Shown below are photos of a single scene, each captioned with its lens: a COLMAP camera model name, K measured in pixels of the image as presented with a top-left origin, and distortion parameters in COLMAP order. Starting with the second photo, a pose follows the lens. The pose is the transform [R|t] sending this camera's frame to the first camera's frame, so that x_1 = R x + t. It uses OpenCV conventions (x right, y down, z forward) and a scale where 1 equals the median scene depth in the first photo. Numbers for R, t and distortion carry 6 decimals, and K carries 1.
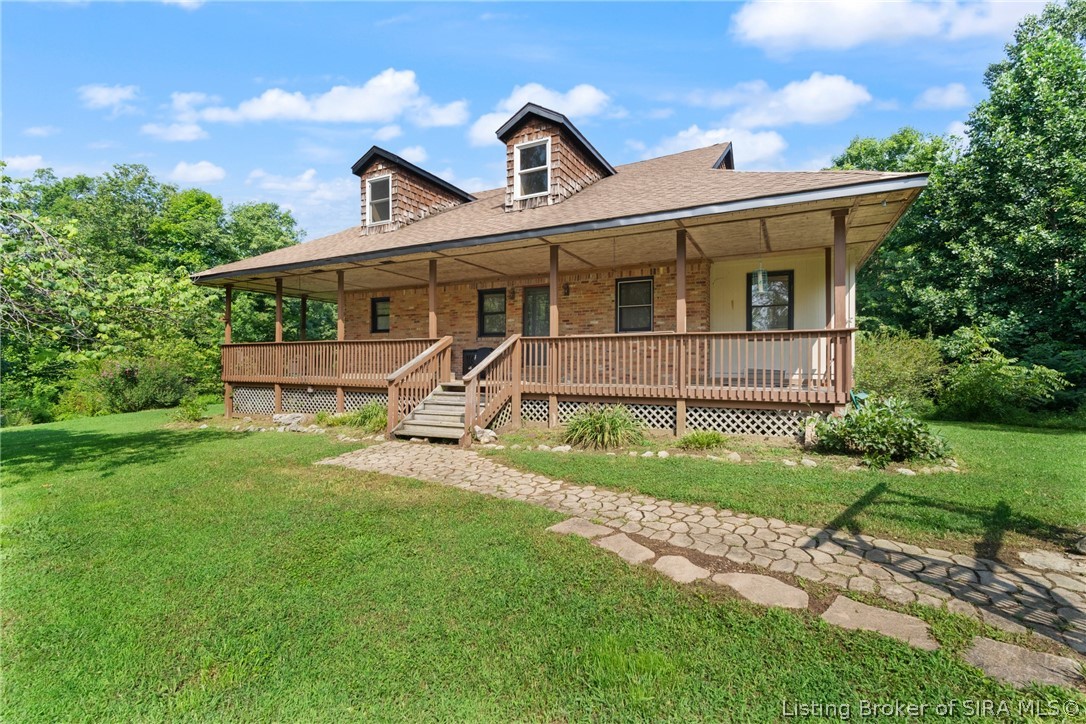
lens RADIAL K [[481.7, 0, 543.0], [0, 481.7, 362.0], [0, 0, 1]] dist [0.000983, -0.000189]
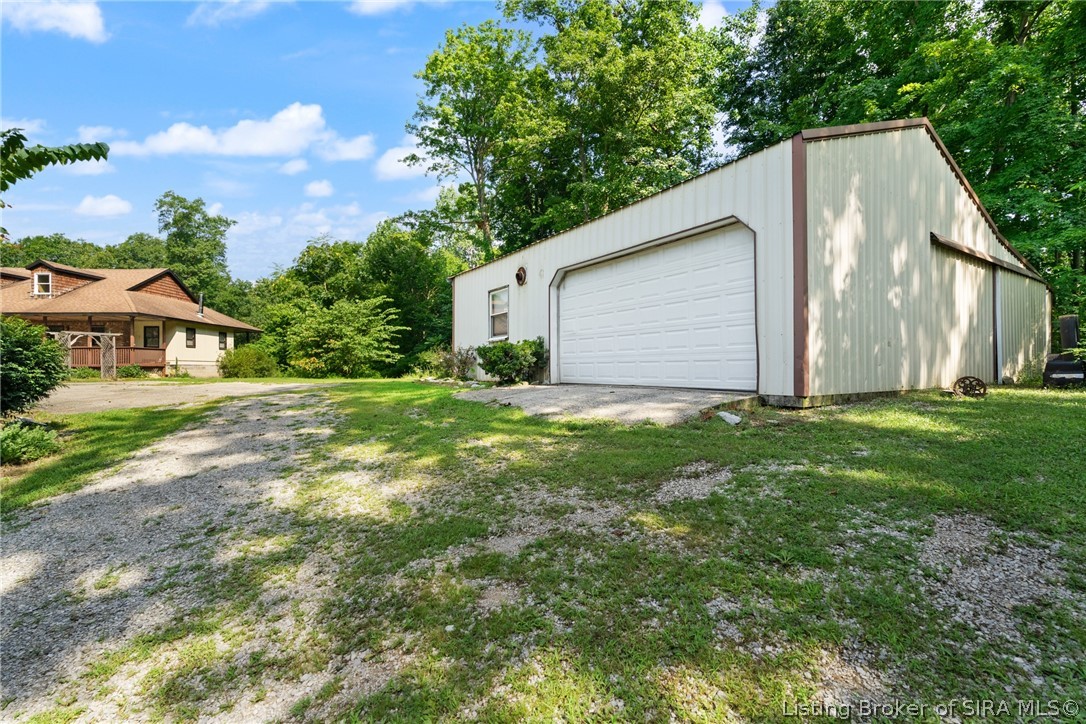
lens RADIAL K [[492.6, 0, 543.0], [0, 492.6, 362.0], [0, 0, 1]] dist [0.001201, -0.000164]
pose [[0.864047, -0.002078, 0.503407, 0.821805], [0.006926, 0.999946, -0.007760, 0.056088], [-0.503363, 0.010192, 0.864015, -2.258185]]
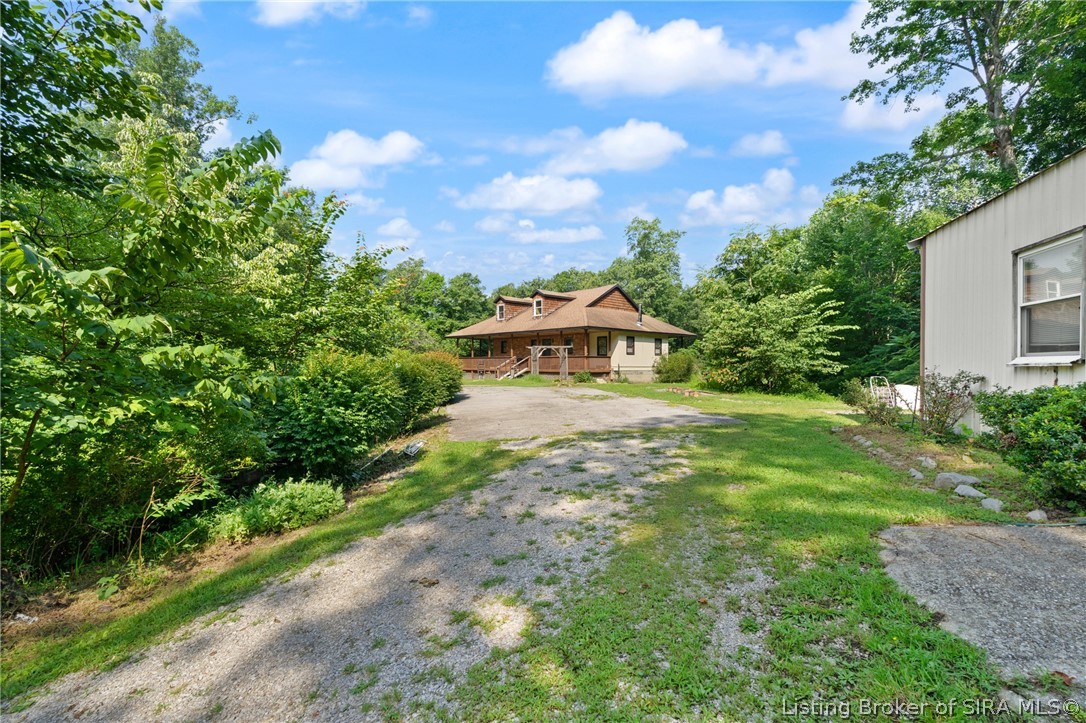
lens RADIAL K [[481.7, 0, 543.0], [0, 481.7, 361.5], [0, 0, 1]] dist [0.000983, -0.000189]
pose [[0.938566, -0.005379, -0.345058, 0.999356], [0.004476, 0.999984, -0.003416, -0.003283], [0.345071, 0.001662, 0.938575, -1.852546]]
